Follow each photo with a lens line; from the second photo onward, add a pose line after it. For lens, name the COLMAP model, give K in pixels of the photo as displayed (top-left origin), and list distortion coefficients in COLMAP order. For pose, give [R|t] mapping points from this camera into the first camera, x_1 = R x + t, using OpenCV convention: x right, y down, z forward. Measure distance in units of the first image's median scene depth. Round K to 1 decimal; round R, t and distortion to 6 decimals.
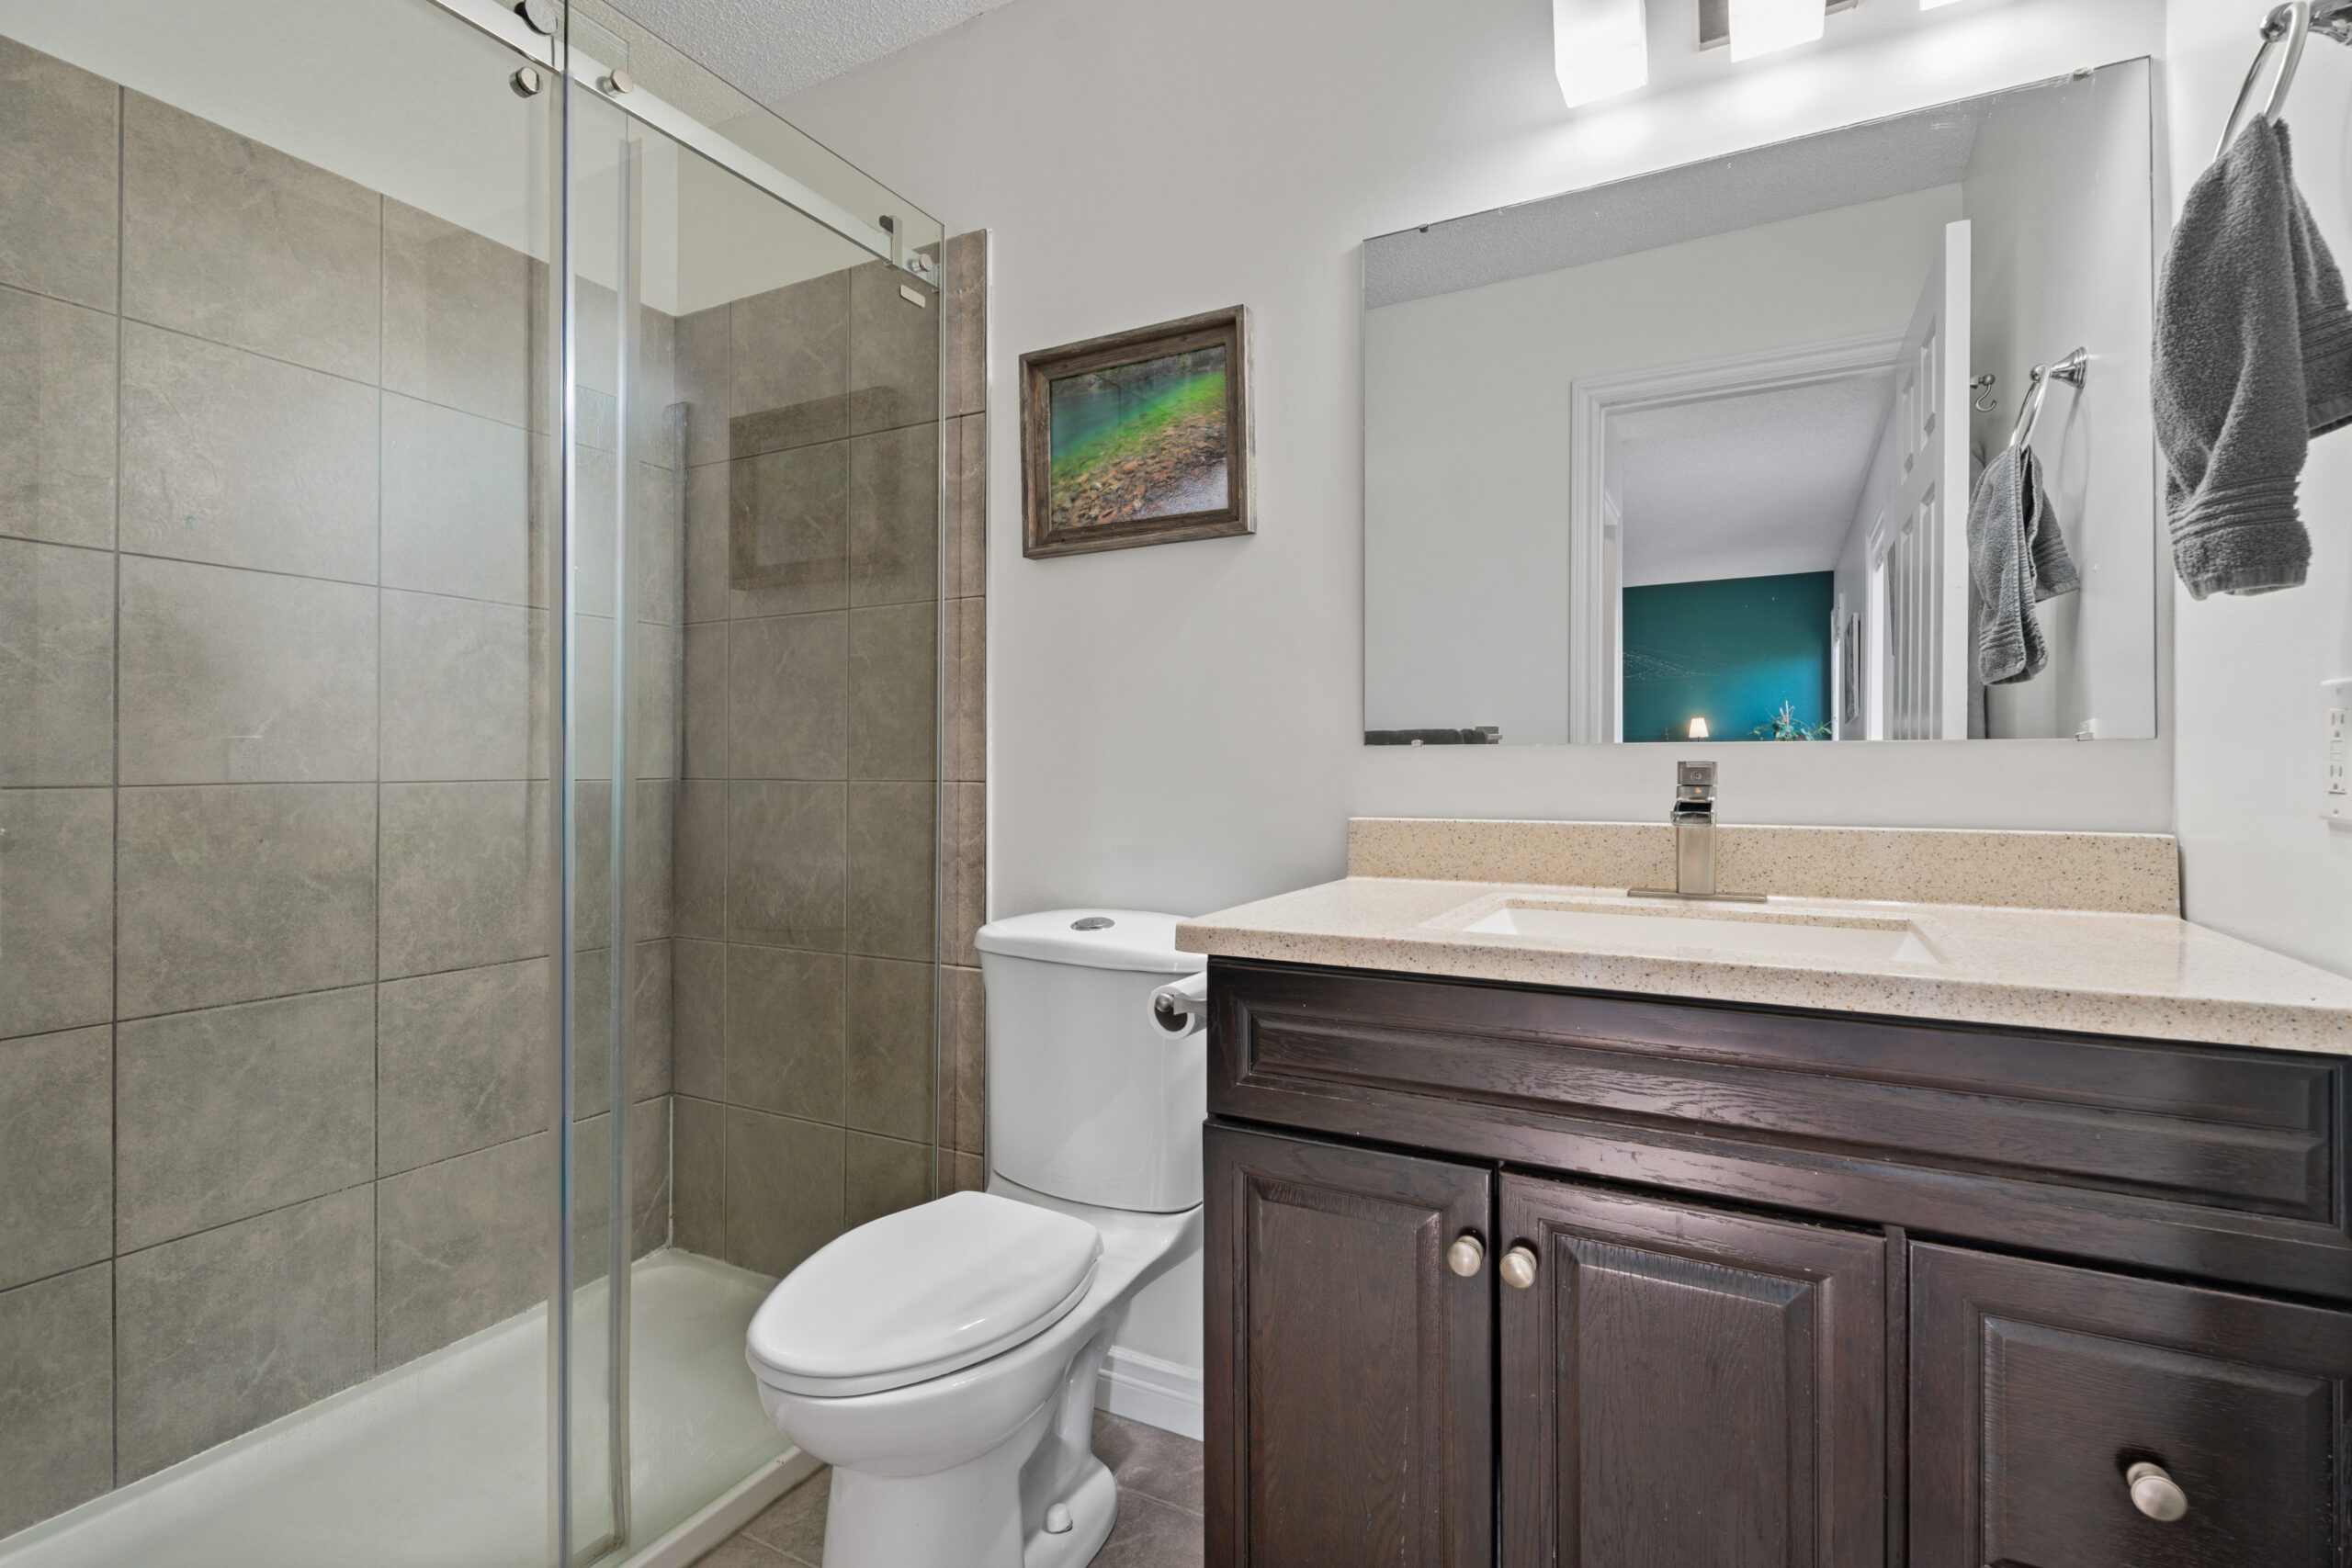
lens RADIAL K [[1065.2, 0, 1176.0], [0, 1065.2, 784.0], [0, 0, 1]] dist [-0.030842, 0.000085]
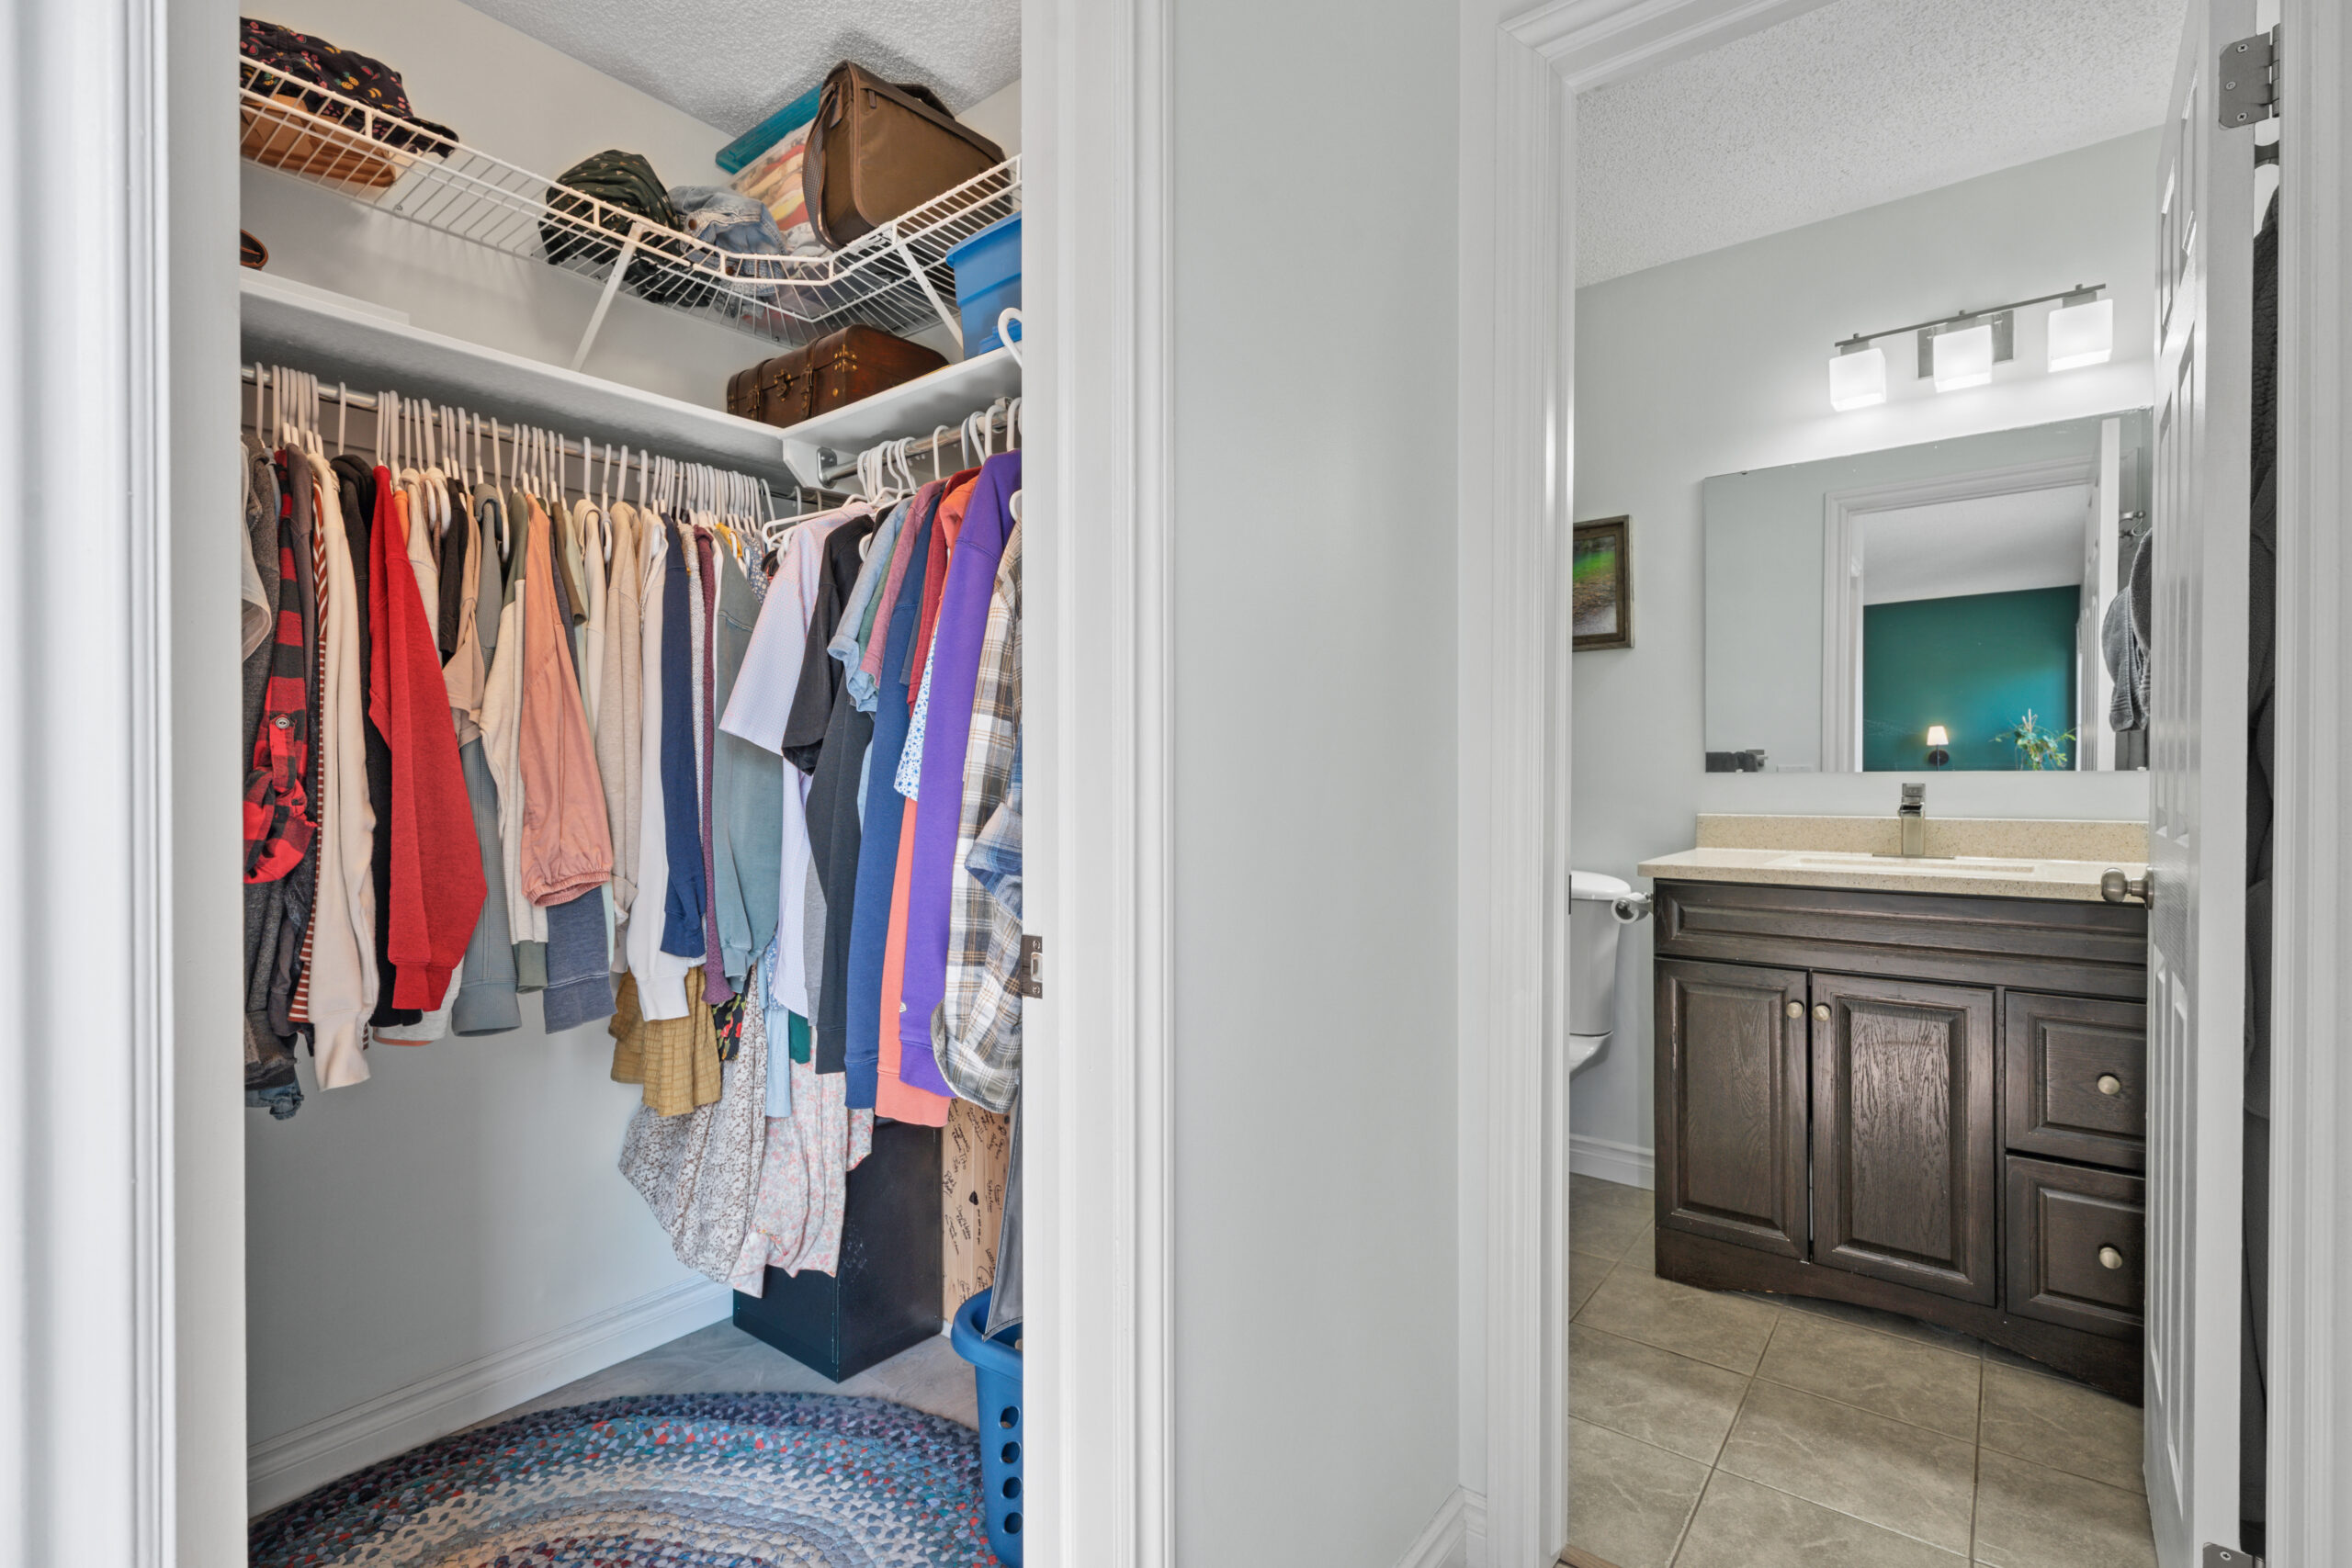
lens RADIAL K [[1065.2, 0, 1176.0], [0, 1065.2, 784.0], [0, 0, 1]] dist [-0.030842, 0.000085]
pose [[0.984331, -0.000562, -0.176329, -0.437911], [0.000414, 1.000000, -0.000878, -0.017878], [0.176329, 0.000791, 0.984331, -0.998858]]
